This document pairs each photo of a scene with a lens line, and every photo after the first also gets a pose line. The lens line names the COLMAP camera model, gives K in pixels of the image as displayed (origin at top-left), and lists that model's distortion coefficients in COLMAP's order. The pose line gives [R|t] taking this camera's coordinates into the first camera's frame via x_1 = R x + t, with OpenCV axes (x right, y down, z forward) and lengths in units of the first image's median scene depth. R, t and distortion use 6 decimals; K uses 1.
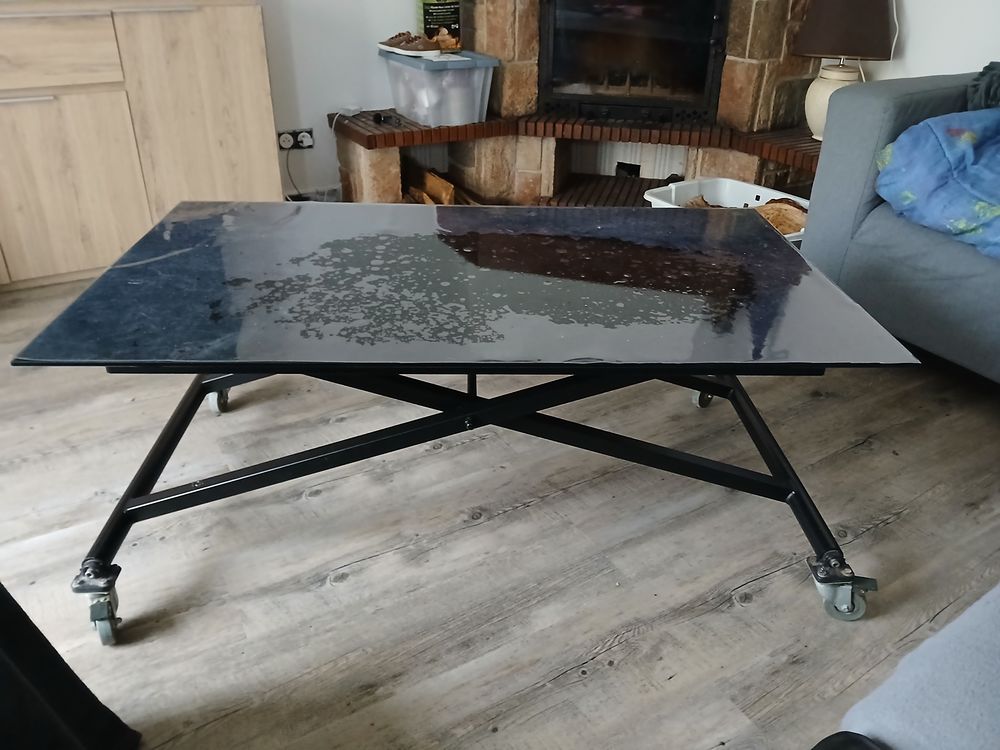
lens RADIAL K [[786.3, 0, 495.2], [0, 786.3, 382.4], [0, 0, 1]] dist [0.043411, -0.108677]
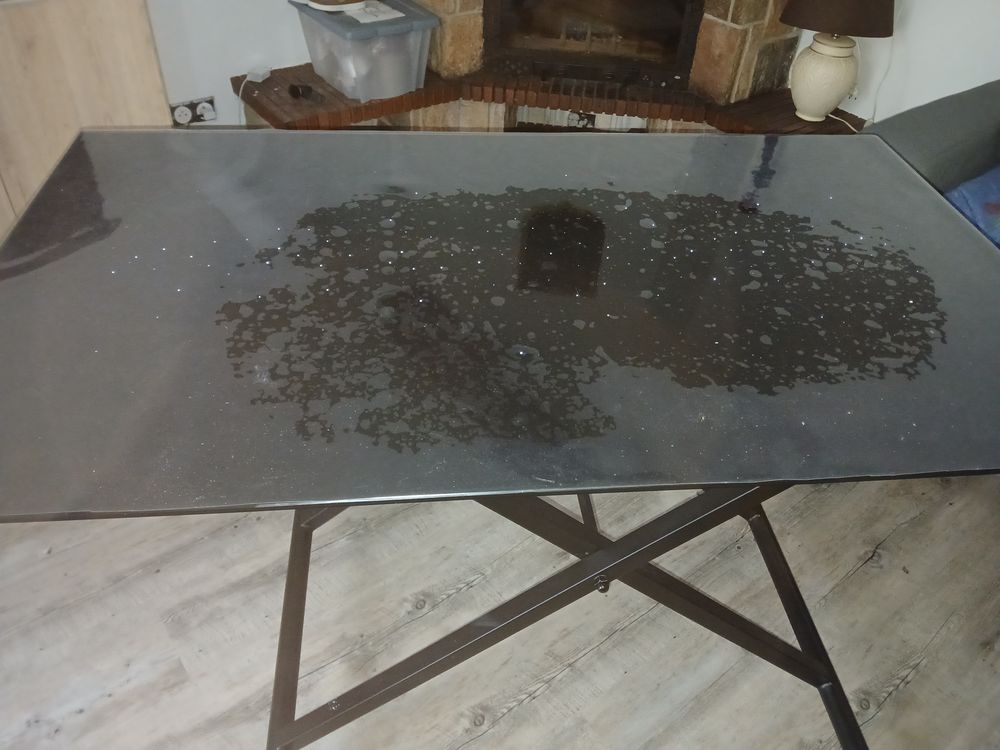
lens RADIAL K [[786.3, 0, 506.1], [0, 786.3, 400.3], [0, 0, 1]] dist [0.043411, -0.108677]
pose [[0.992723, -0.053664, 0.107798, -0.060078], [0.029730, 0.976721, 0.212445, -0.318784], [-0.116690, -0.207694, 0.971209, 0.173067]]
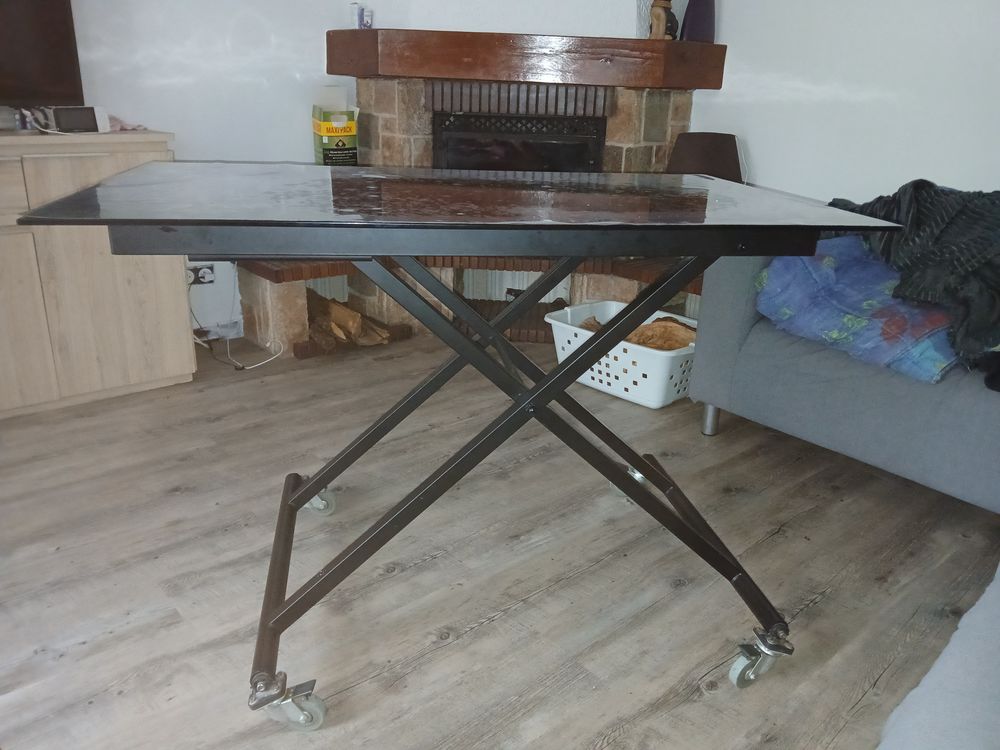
lens RADIAL K [[786.3, 0, 504.4], [0, 786.3, 376.3], [0, 0, 1]] dist [0.043411, -0.108677]
pose [[0.982408, -0.047082, 0.180715, -0.099098], [0.074907, 0.985786, -0.150384, -0.000115], [-0.171066, 0.161275, 0.971971, -0.043235]]
